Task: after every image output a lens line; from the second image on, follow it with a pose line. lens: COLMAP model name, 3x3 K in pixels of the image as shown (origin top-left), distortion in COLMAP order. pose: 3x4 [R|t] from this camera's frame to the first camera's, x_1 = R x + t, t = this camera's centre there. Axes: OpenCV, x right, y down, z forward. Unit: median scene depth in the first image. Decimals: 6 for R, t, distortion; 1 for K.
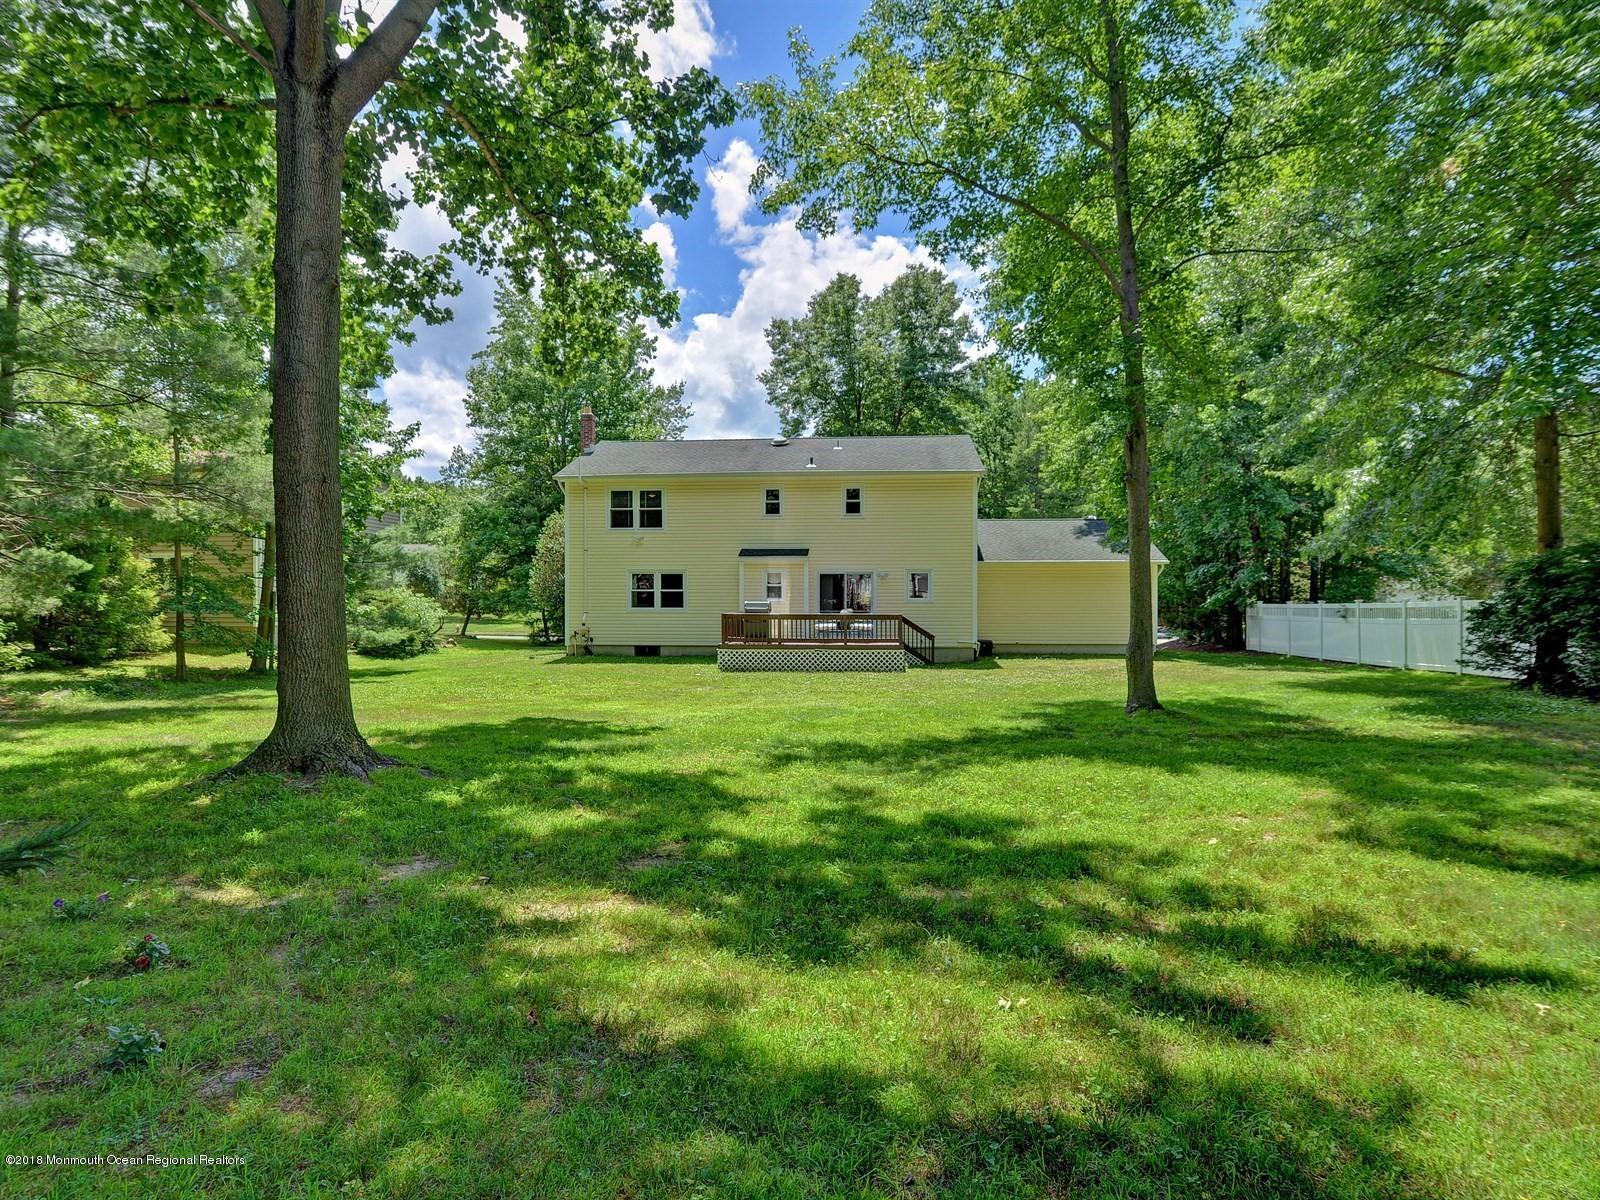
lens RADIAL K [[903.9, 0, 796.8], [0, 903.9, 601.5], [0, 0, 1]] dist [-0.019151, -0.000186]
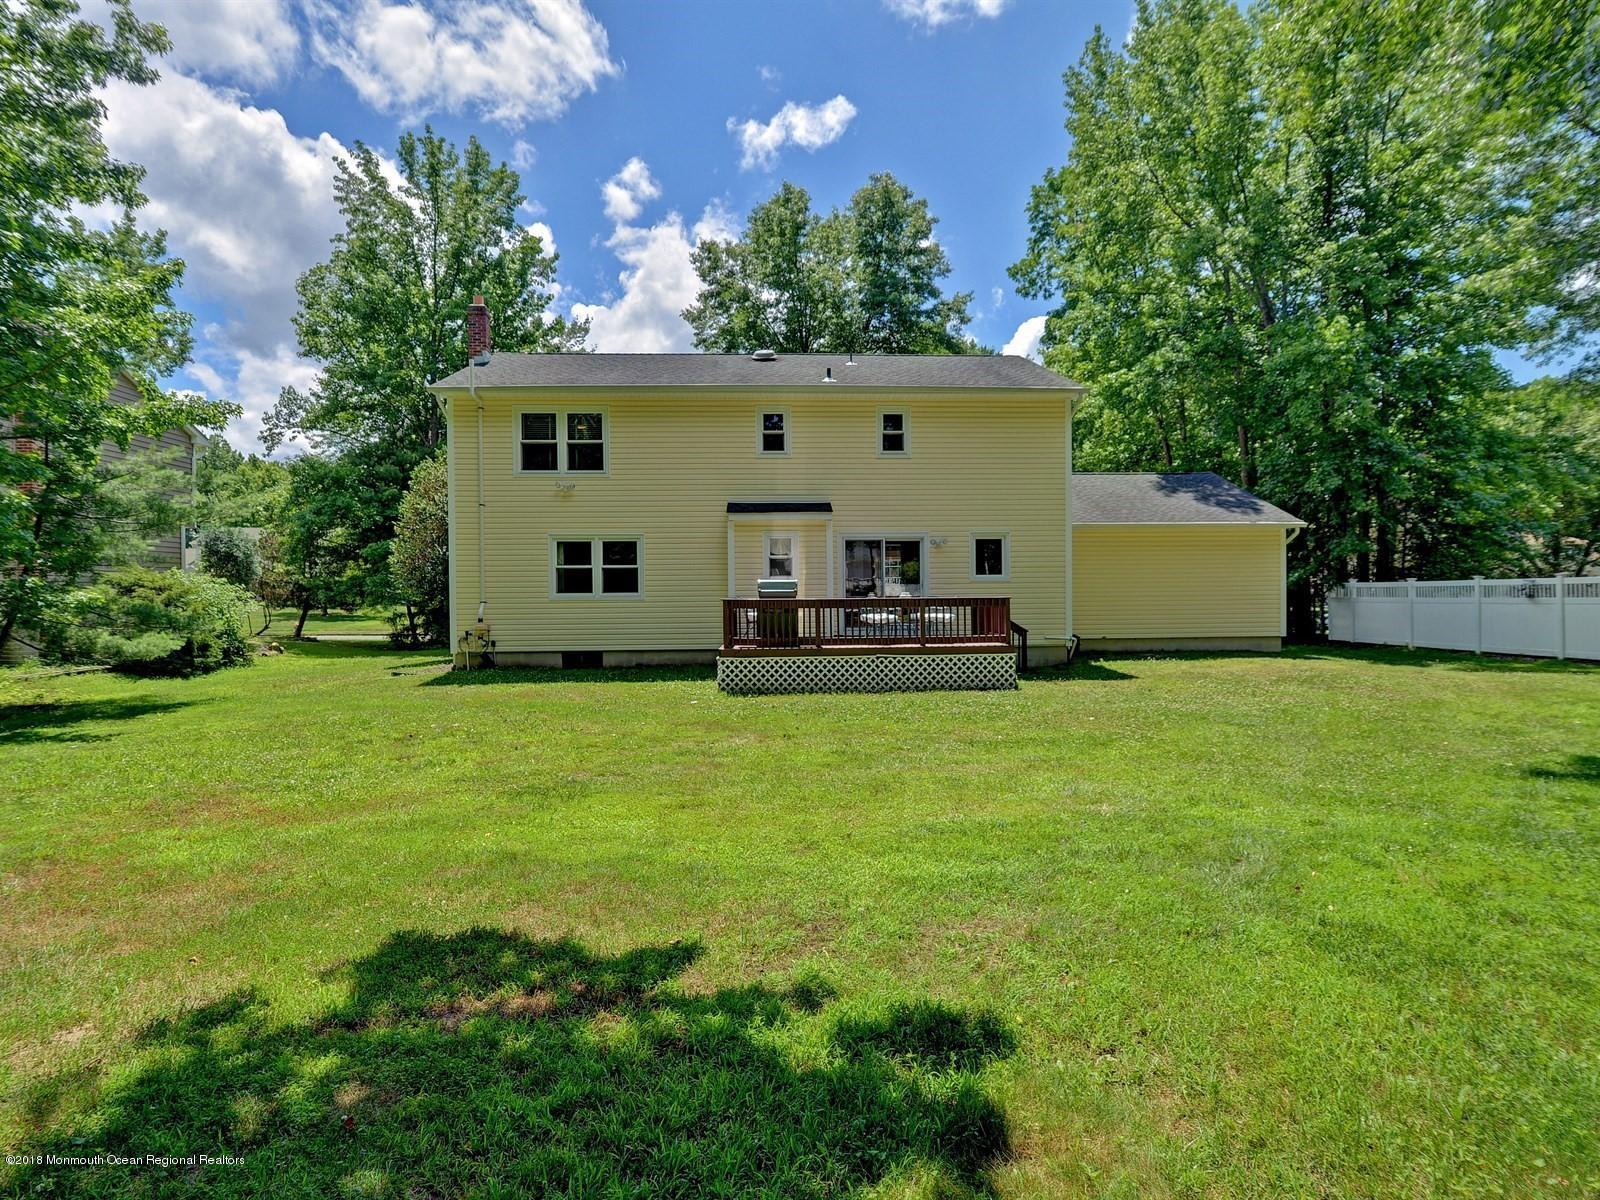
lens RADIAL K [[903.9, 0, 804.2], [0, 903.9, 600.5], [0, 0, 1]] dist [-0.019151, -0.000186]
pose [[0.989432, -0.011220, 0.144560, -0.097382], [0.010090, 0.999913, 0.008546, 0.007881], [-0.144643, -0.006997, 0.989459, 0.320990]]
